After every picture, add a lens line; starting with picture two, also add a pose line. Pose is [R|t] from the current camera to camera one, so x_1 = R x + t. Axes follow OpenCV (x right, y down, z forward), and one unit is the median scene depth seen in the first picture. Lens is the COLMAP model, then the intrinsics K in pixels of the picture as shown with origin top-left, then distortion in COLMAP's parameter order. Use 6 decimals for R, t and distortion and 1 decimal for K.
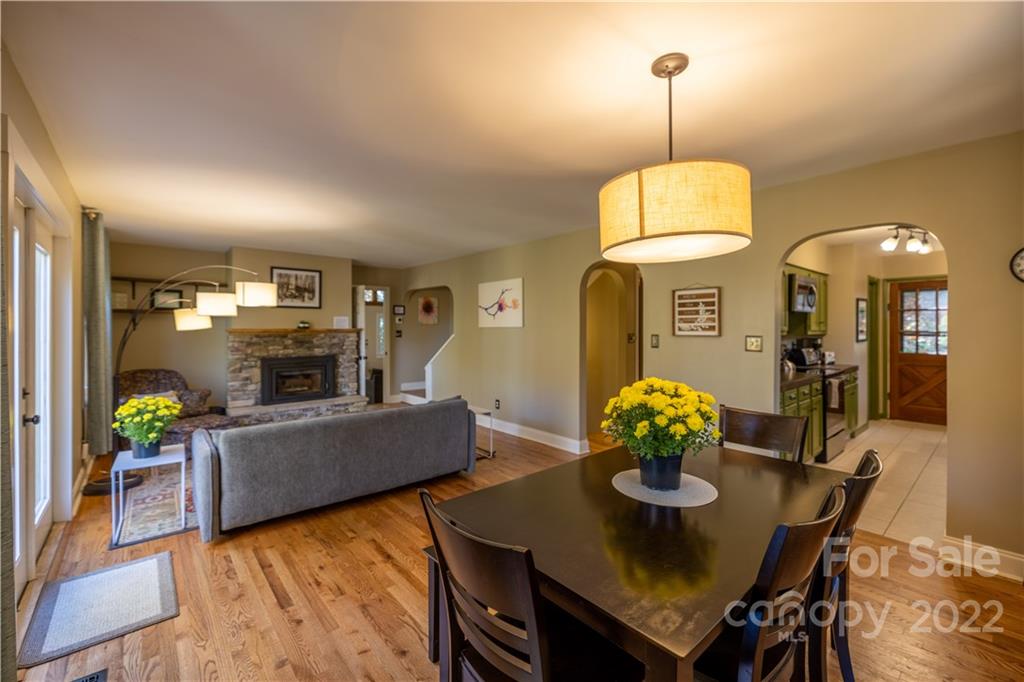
lens RADIAL K [[447.1, 0, 517.7], [0, 447.1, 323.4], [0, 0, 1]] dist [0.001001, 0.001349]
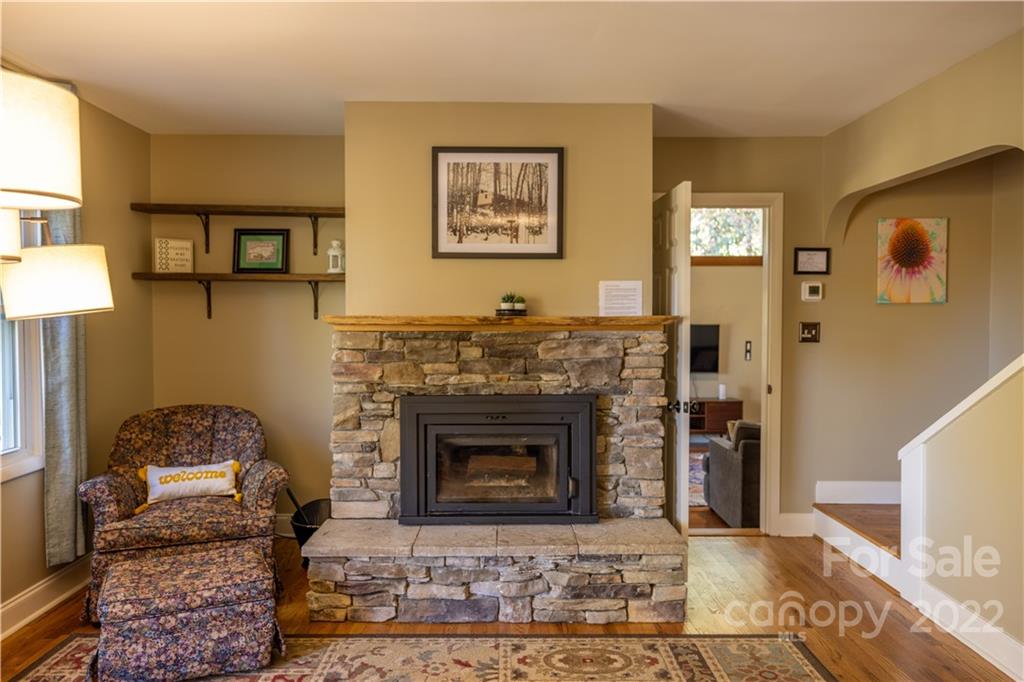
lens RADIAL K [[715.5, 0, 516.8], [0, 715.5, 333.2], [0, 0, 1]] dist [0.004297, 0.006514]
pose [[0.765259, 0.021164, -0.643374, -0.113613], [0.002223, 0.999367, 0.035519, 0.005283], [0.643718, -0.028611, 0.764728, 0.571326]]
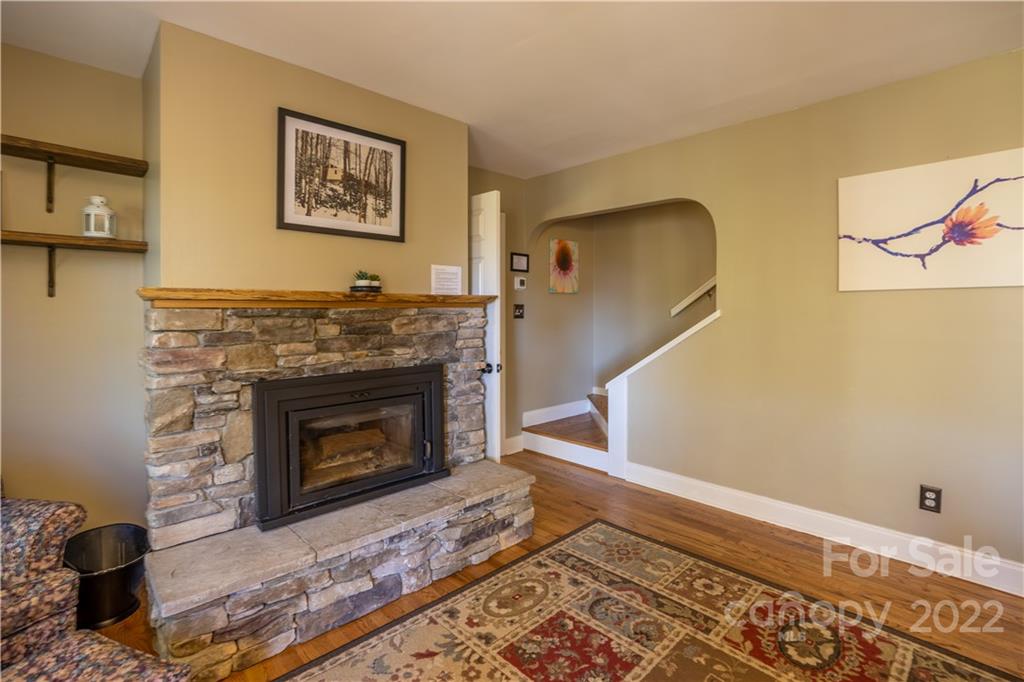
lens RADIAL K [[479.8, 0, 523.3], [0, 479.8, 315.5], [0, 0, 1]] dist [-0.034491, 0.010544]
pose [[0.997245, 0.001186, 0.074167, -0.381877], [-0.002756, 0.999774, 0.021076, 0.021064], [-0.074125, -0.021222, 0.997023, 0.607681]]
